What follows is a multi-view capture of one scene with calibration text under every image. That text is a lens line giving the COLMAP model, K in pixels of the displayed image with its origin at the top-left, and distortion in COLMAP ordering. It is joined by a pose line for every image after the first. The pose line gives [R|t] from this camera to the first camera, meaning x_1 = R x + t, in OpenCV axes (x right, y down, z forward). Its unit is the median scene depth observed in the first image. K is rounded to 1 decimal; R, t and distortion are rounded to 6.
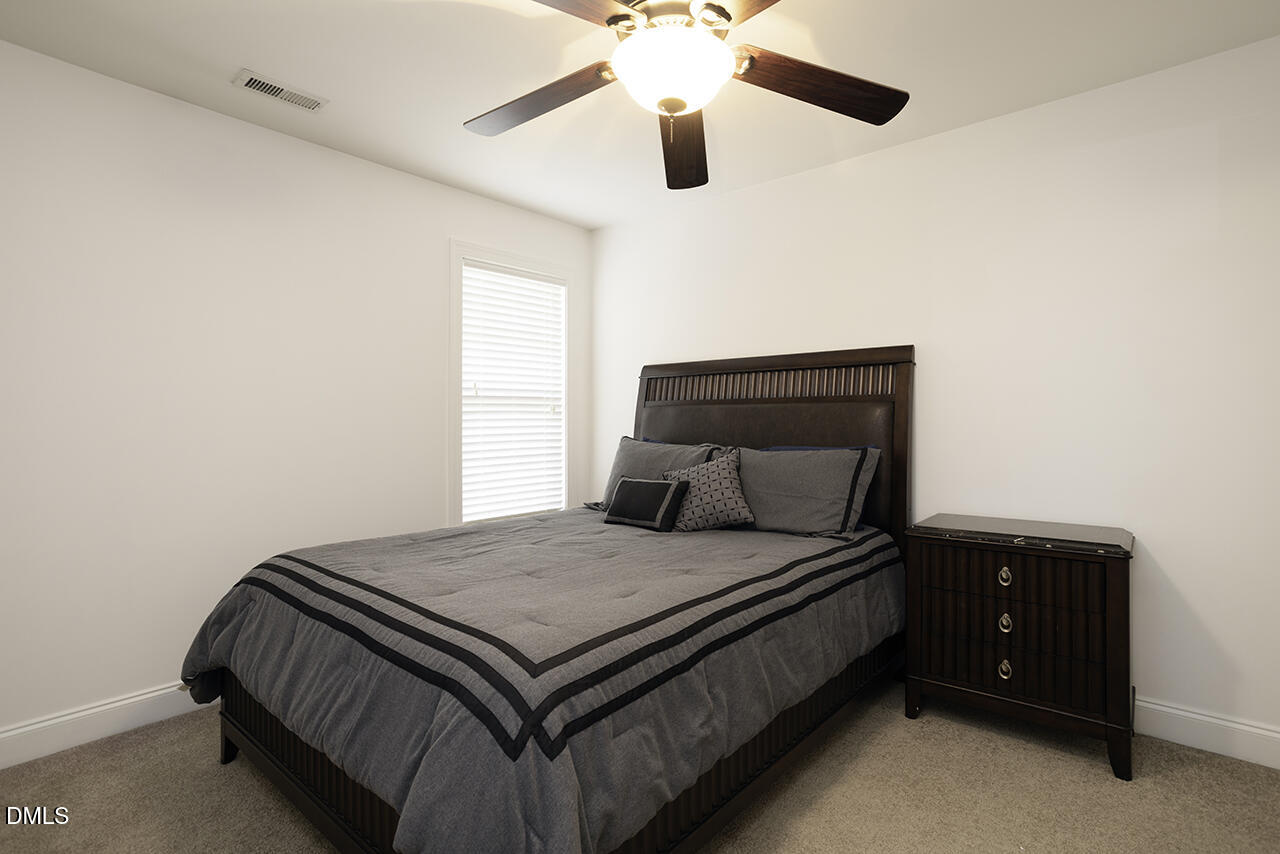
lens RADIAL K [[625.2, 0, 640.1], [0, 625.2, 422.9], [0, 0, 1]] dist [-0.033004, 0.014970]
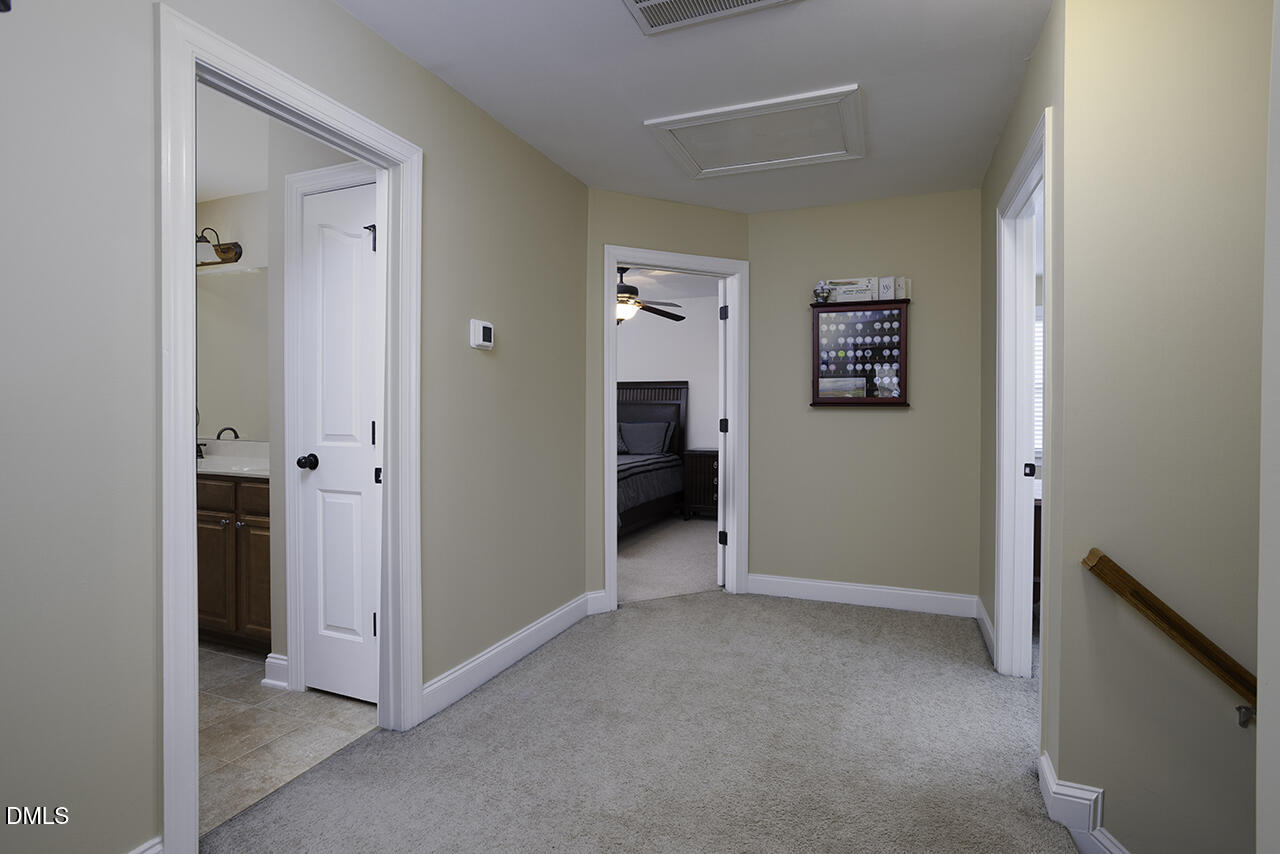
lens RADIAL K [[625.2, 0, 639.6], [0, 625.2, 421.2], [0, 0, 1]] dist [-0.033004, 0.014970]
pose [[0.948074, -0.000690, 0.318050, -0.614793], [0.002348, 0.999986, -0.004829, 0.048350], [-0.318042, 0.005325, 0.948062, -1.508093]]
